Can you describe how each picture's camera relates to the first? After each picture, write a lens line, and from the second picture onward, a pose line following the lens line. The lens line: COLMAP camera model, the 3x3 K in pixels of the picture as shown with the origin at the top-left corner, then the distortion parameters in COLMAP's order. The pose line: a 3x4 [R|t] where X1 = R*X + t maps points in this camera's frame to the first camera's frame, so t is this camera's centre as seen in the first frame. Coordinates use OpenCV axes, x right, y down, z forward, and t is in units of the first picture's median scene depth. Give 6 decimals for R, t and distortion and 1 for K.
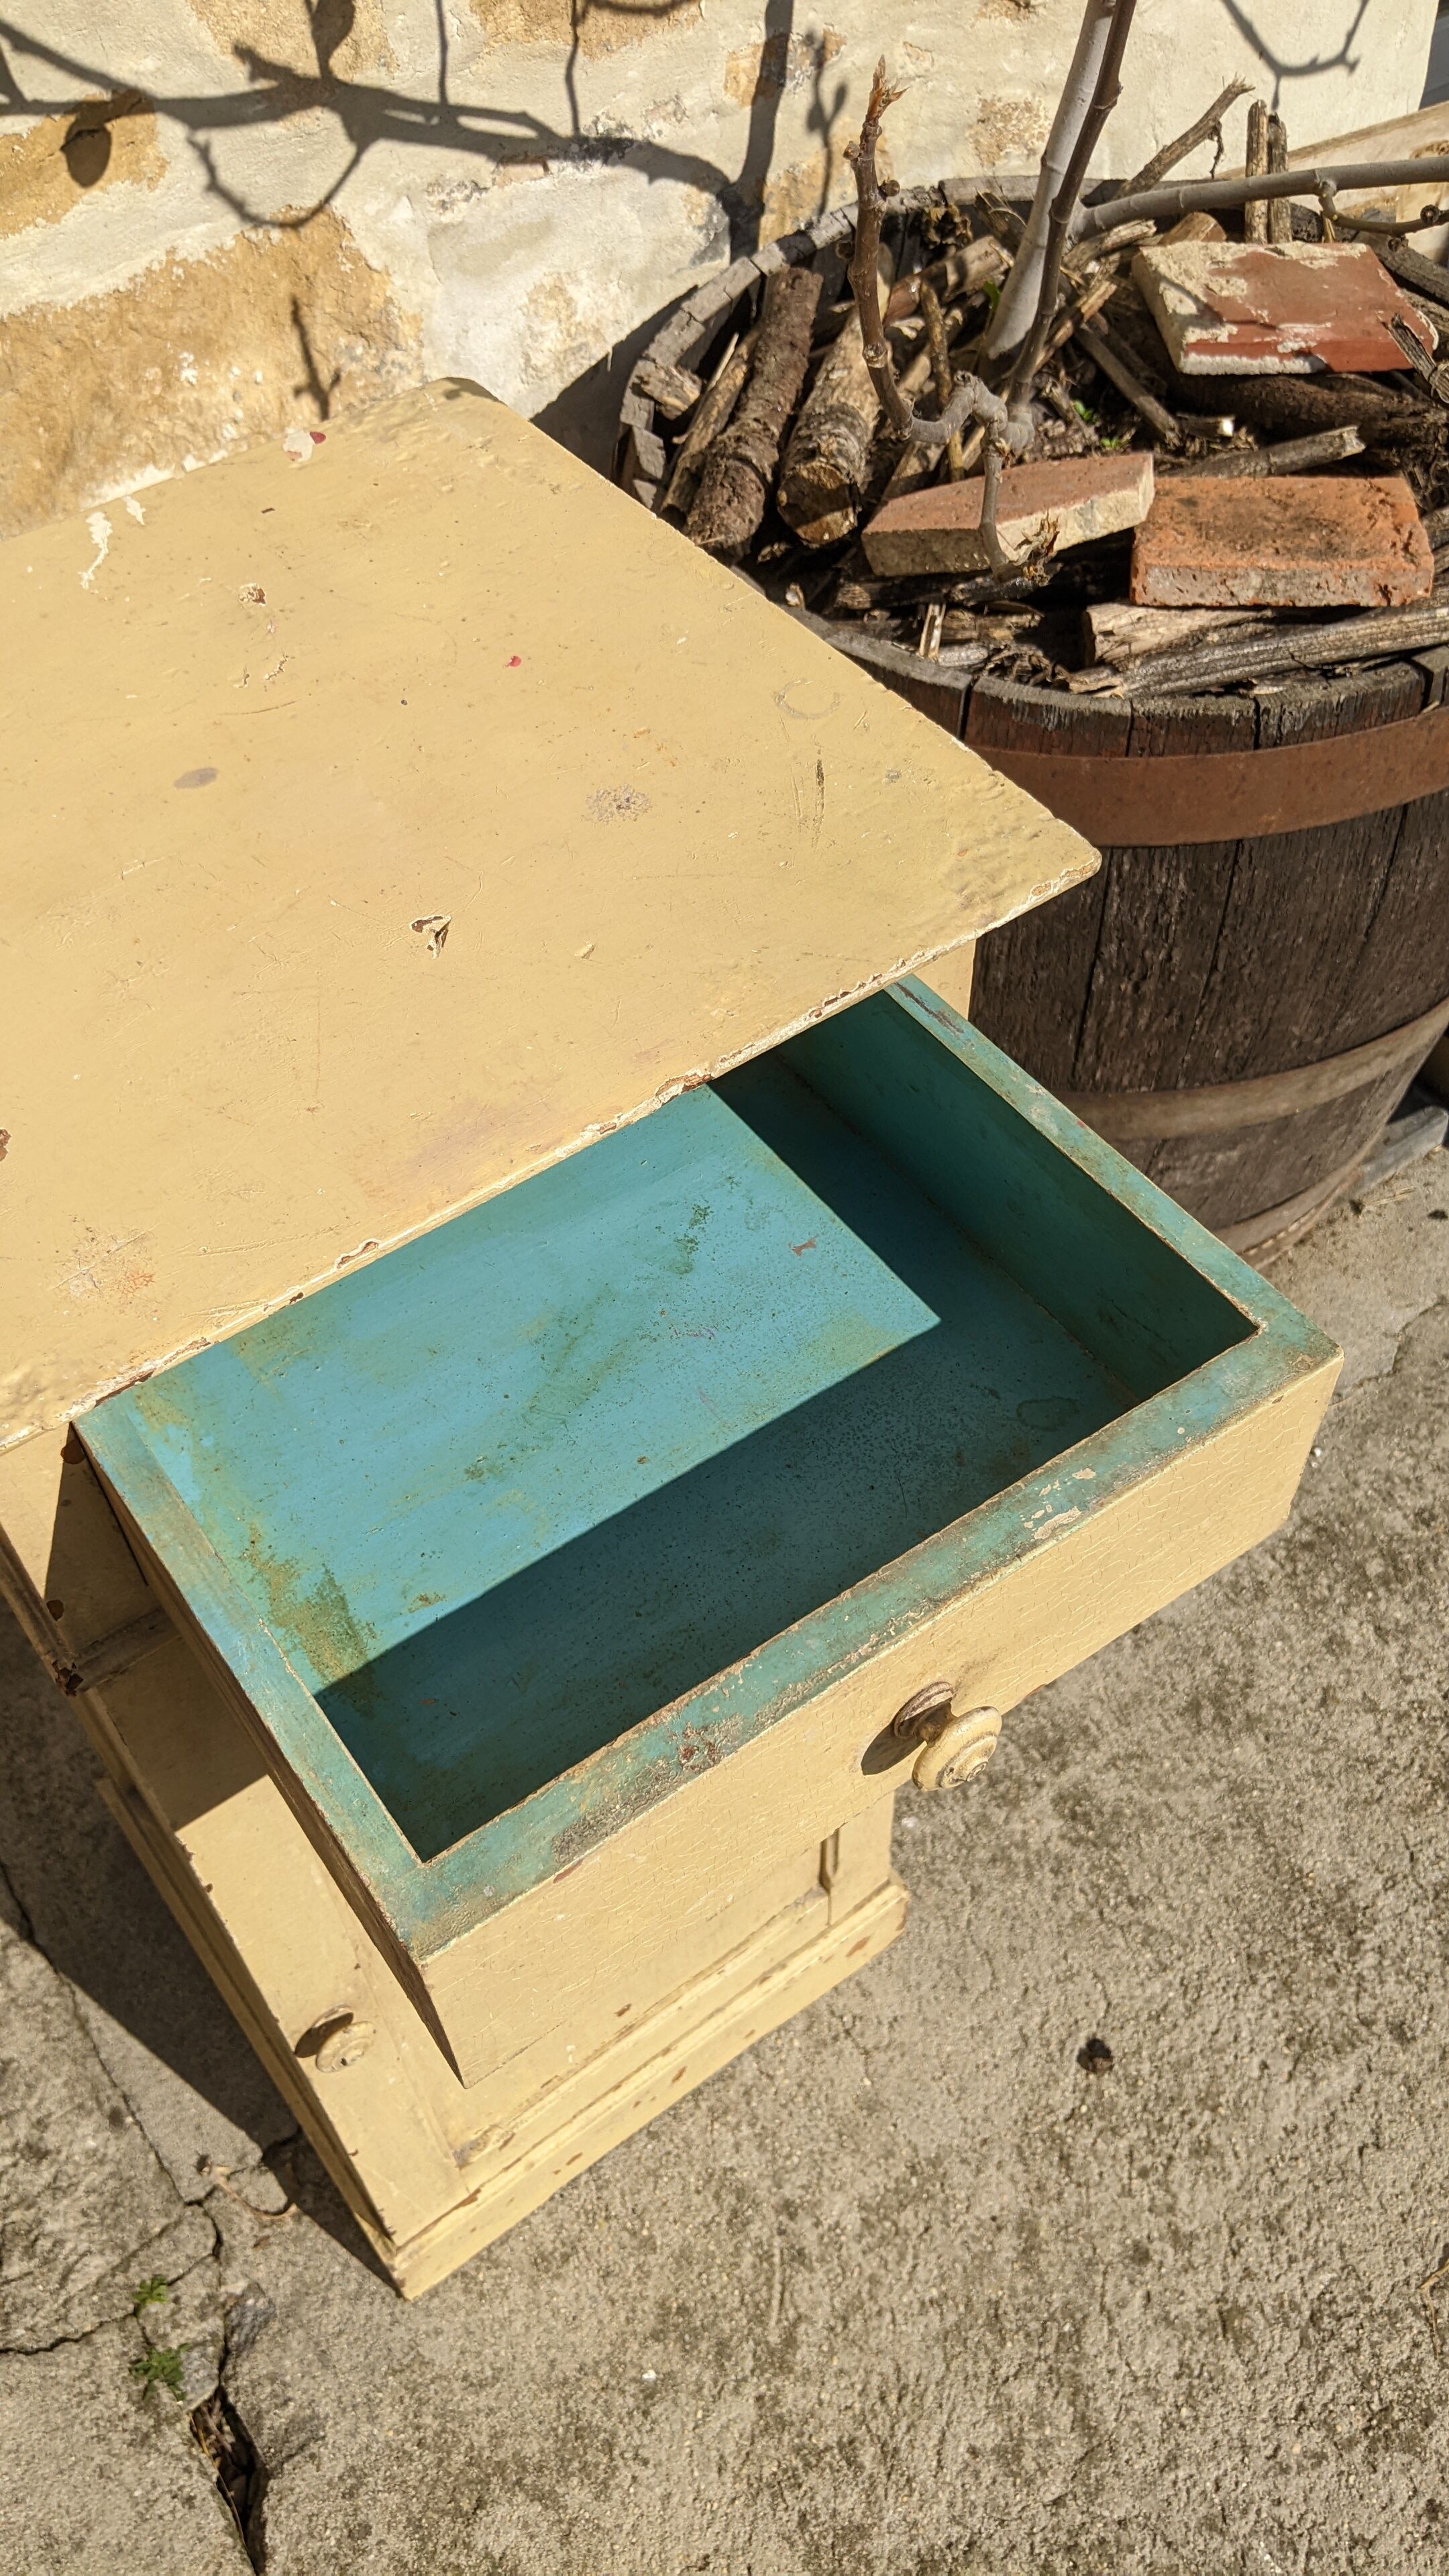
lens RADIAL K [[2032.6, 0, 688.4], [0, 2032.6, 1273.6], [0, 0, 1]] dist [0.030597, -0.084445]
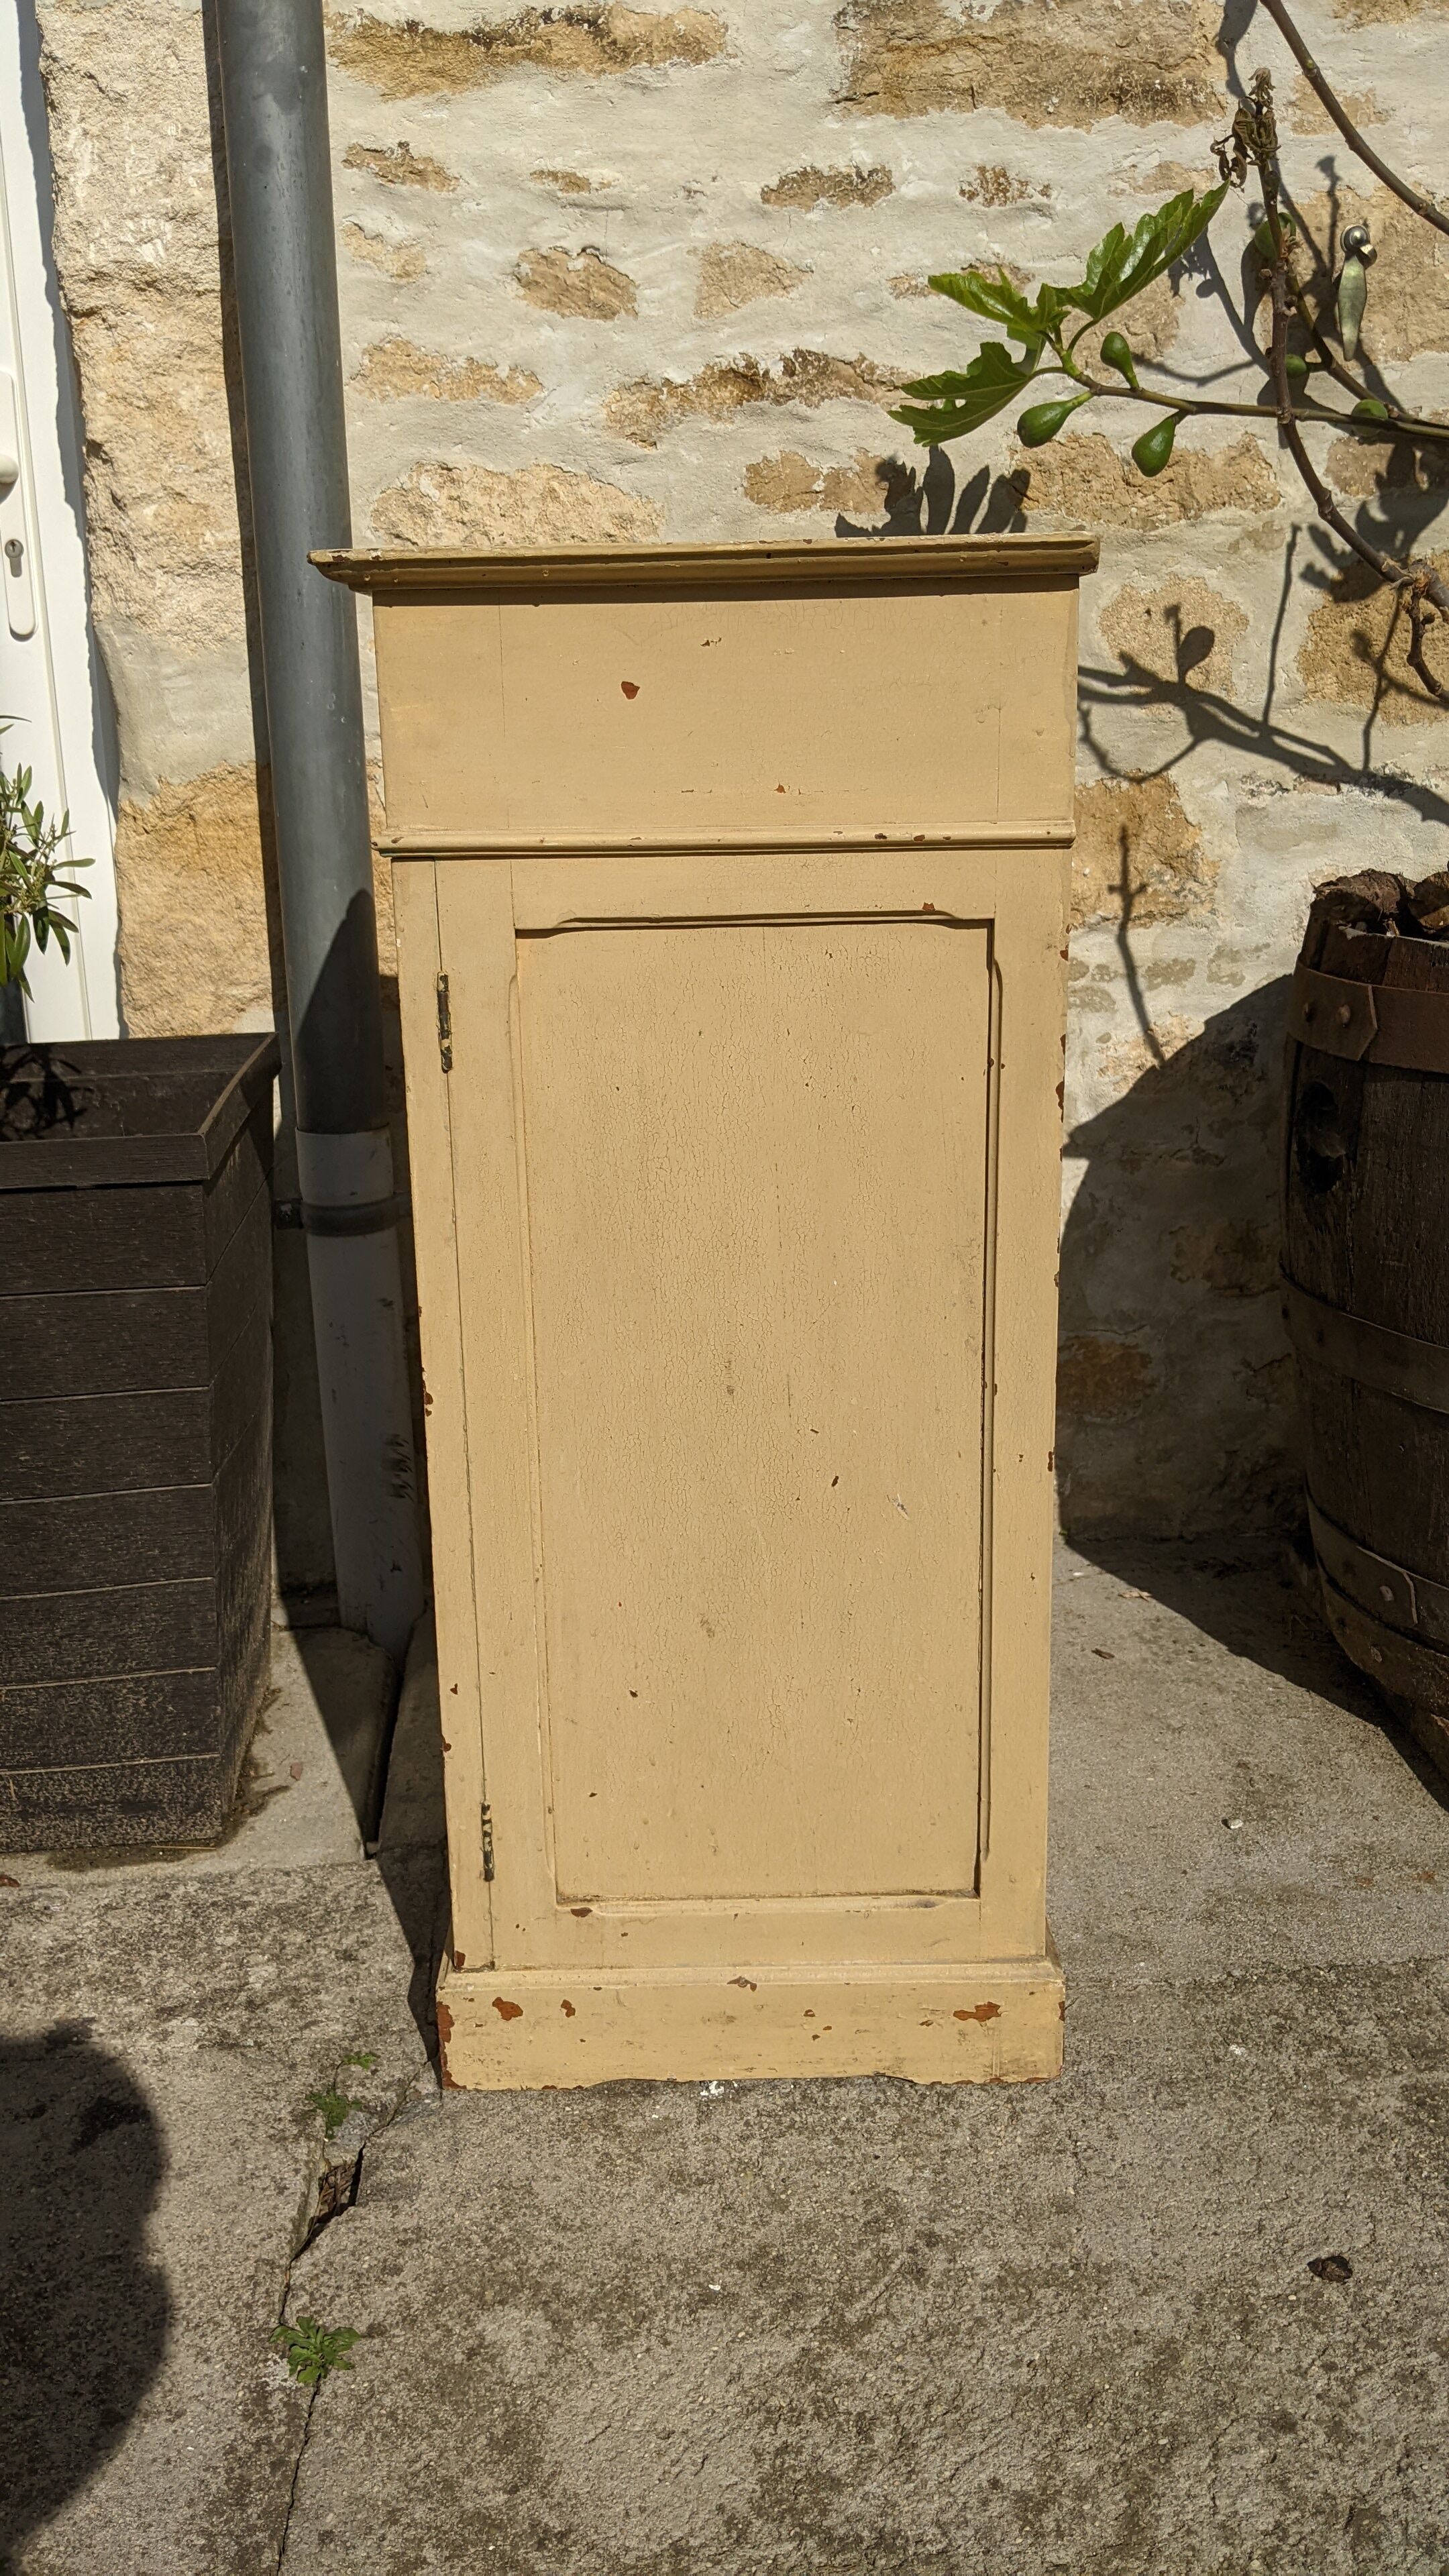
lens RADIAL K [[2007.3, 0, 724.5], [0, 2007.3, 1288.0], [0, 0, 1]] dist [0.049990, -0.089392]
pose [[0.843682, 0.155757, -0.513752, 0.363919], [-0.415673, 0.795142, -0.441549, 0.548902], [0.339731, 0.586080, 0.735590, 0.050945]]
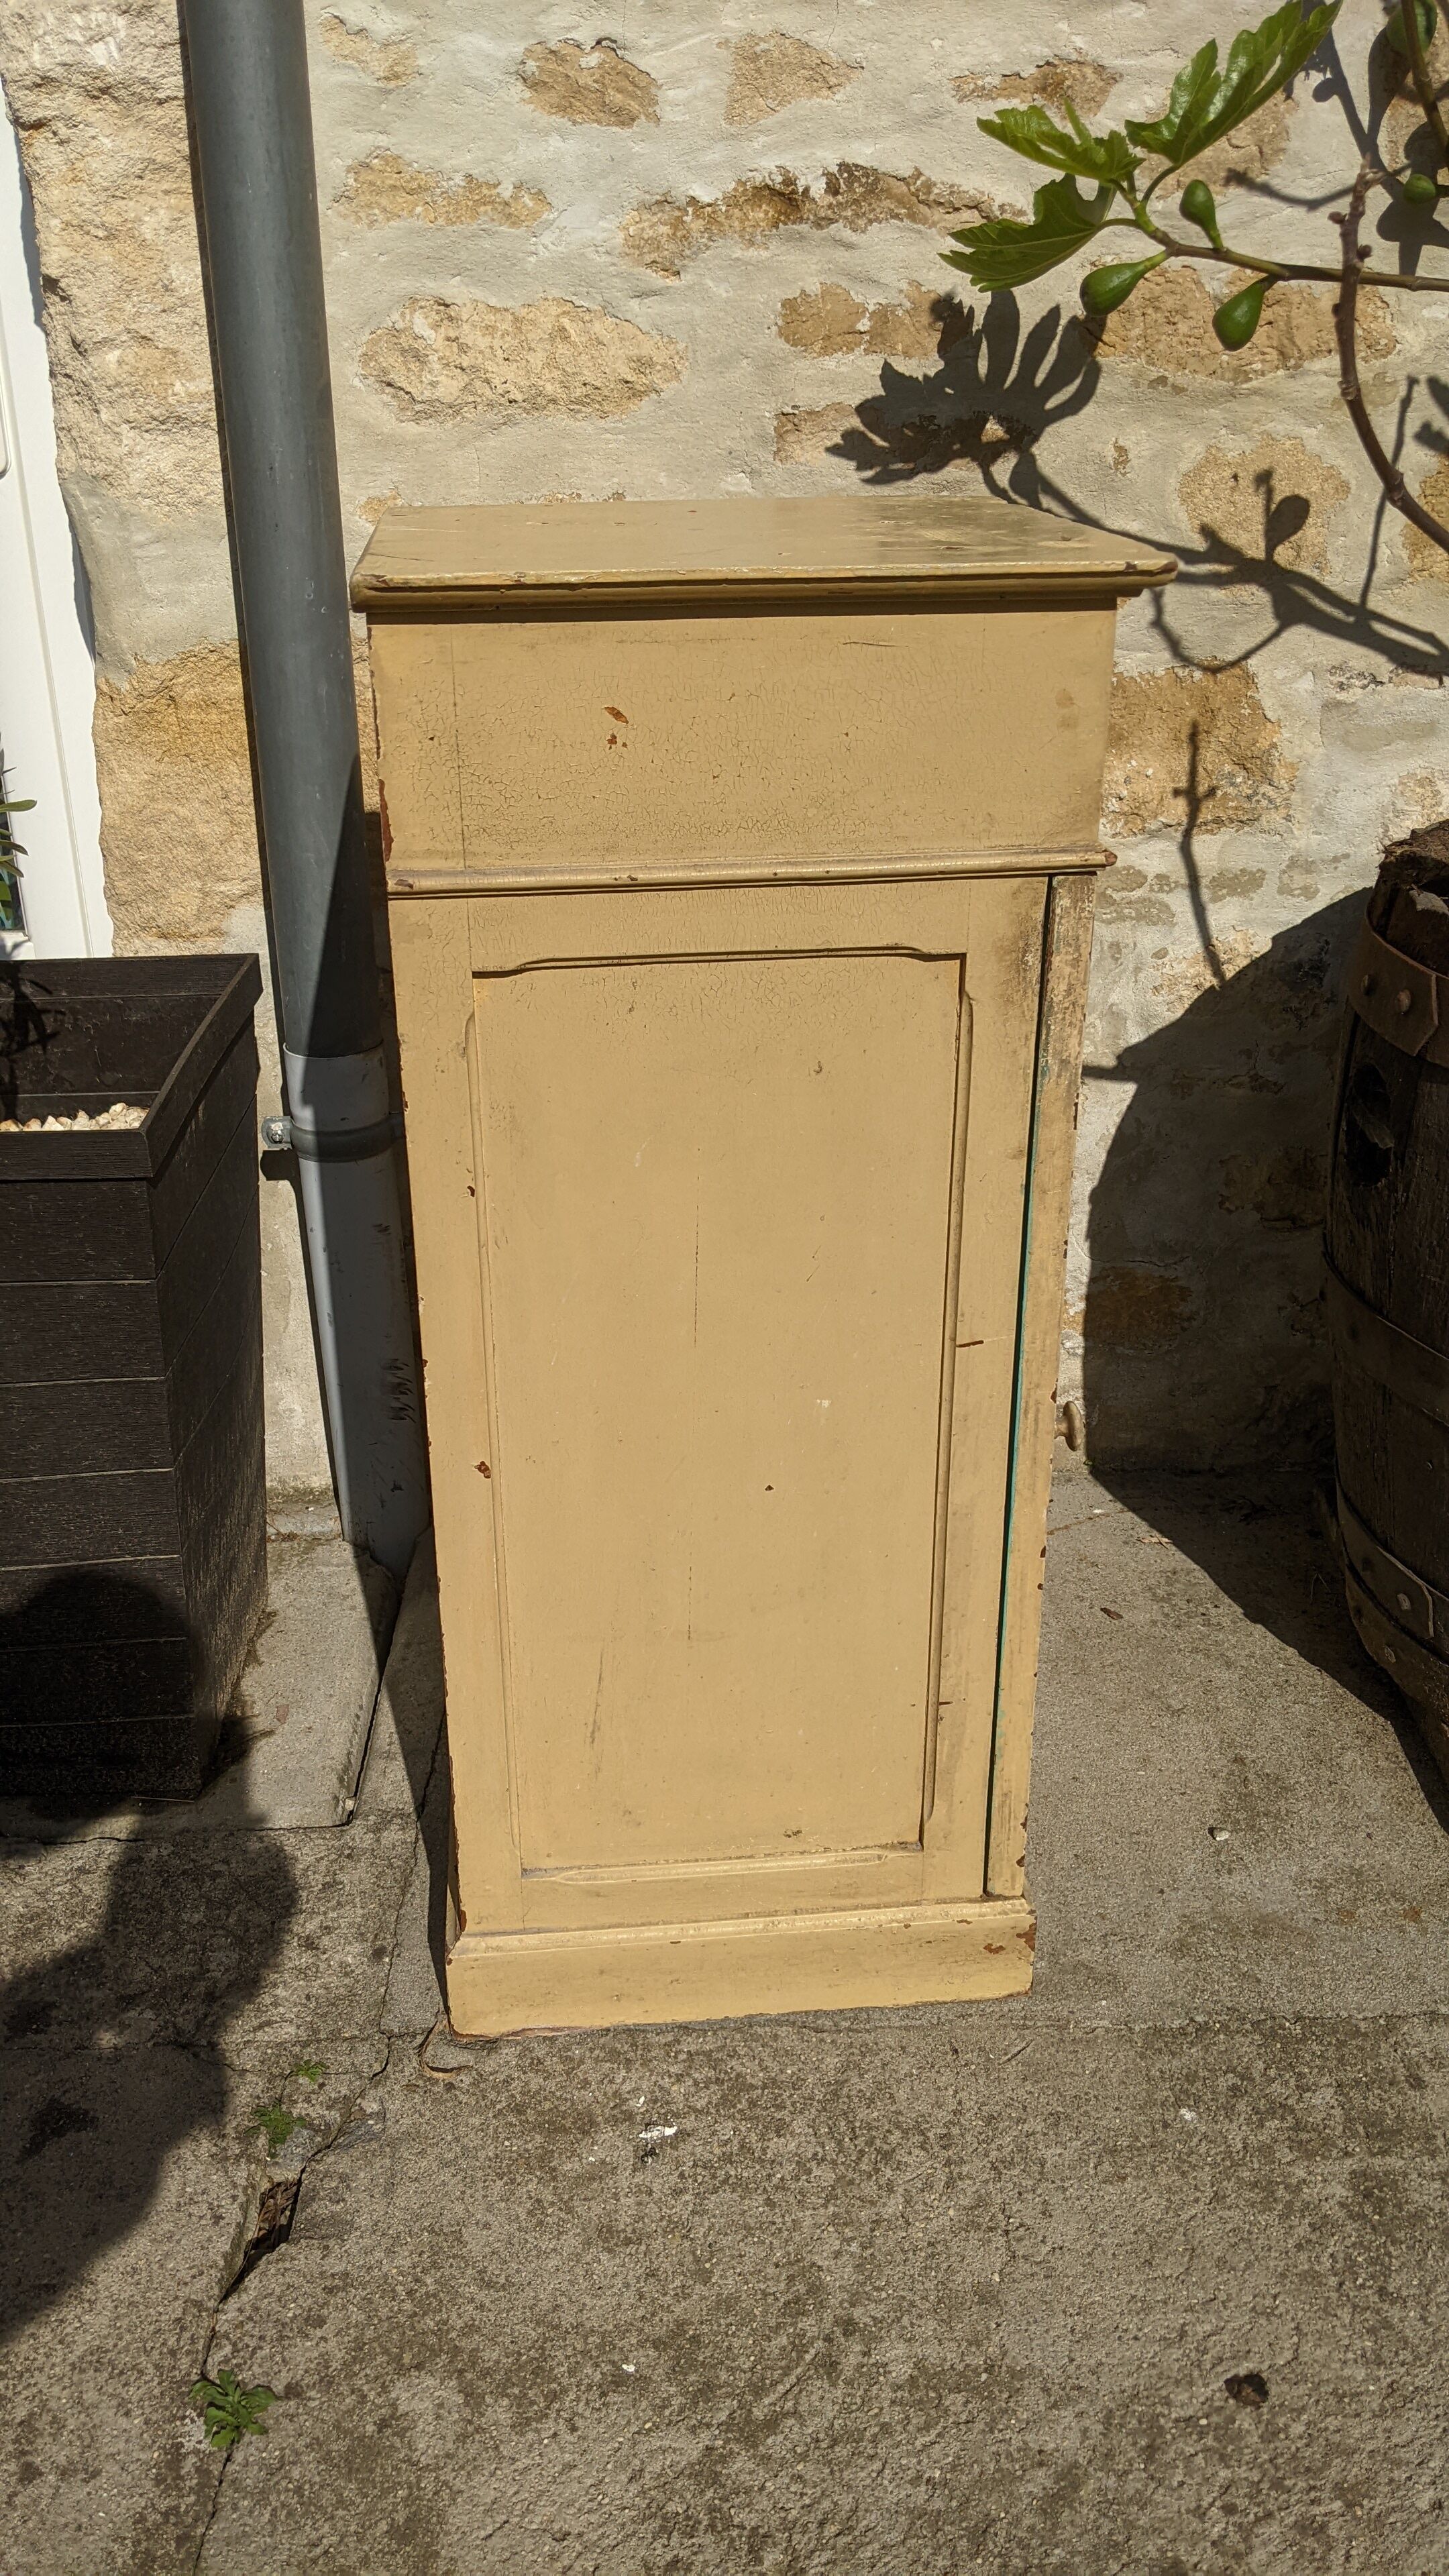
lens RADIAL K [[2002.1, 0, 718.9], [0, 2002.1, 1320.6], [0, 0, 1]] dist [0.057972, -0.102335]
pose [[0.807666, 0.269800, -0.524293, 0.349049], [-0.462450, 0.841481, -0.279373, 0.354018], [0.365808, 0.468100, 0.804405, 0.039422]]
